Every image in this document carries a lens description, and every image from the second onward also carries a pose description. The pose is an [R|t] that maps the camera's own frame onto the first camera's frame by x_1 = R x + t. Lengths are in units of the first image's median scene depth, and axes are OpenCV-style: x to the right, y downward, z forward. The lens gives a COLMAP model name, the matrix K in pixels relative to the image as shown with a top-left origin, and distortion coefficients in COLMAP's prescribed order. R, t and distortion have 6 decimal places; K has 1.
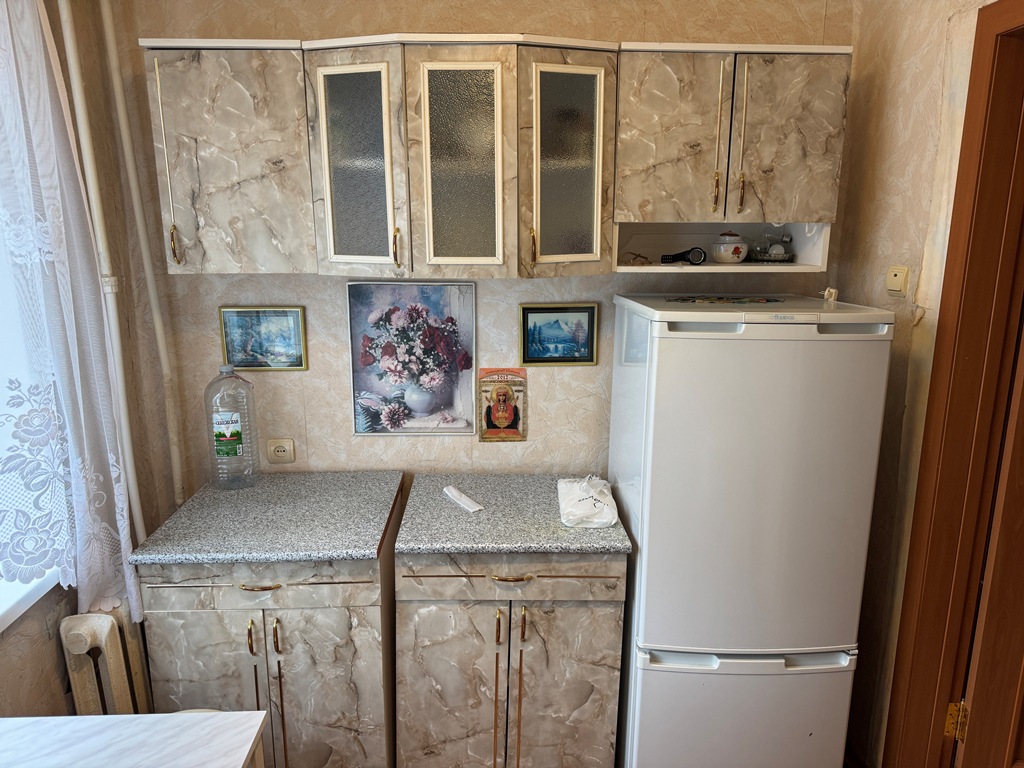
lens RADIAL K [[731.0, 0, 511.6], [0, 731.0, 405.9], [0, 0, 1]] dist [-0.011193, -0.001273]
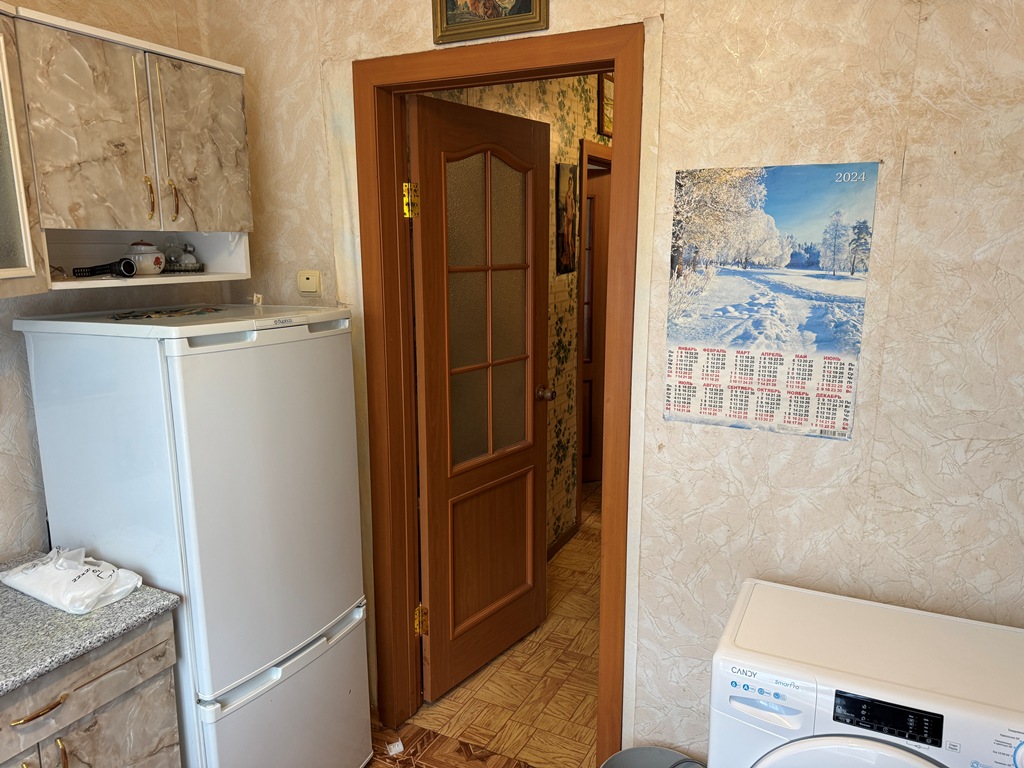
lens RADIAL K [[736.5, 0, 510.7], [0, 736.5, 377.0], [0, 0, 1]] dist [0.027902, -0.011629]
pose [[0.501764, -0.157471, 0.850550, -0.325894], [0.207004, 0.976578, 0.058686, -0.032954], [-0.839870, 0.146621, 0.522609, 0.161458]]
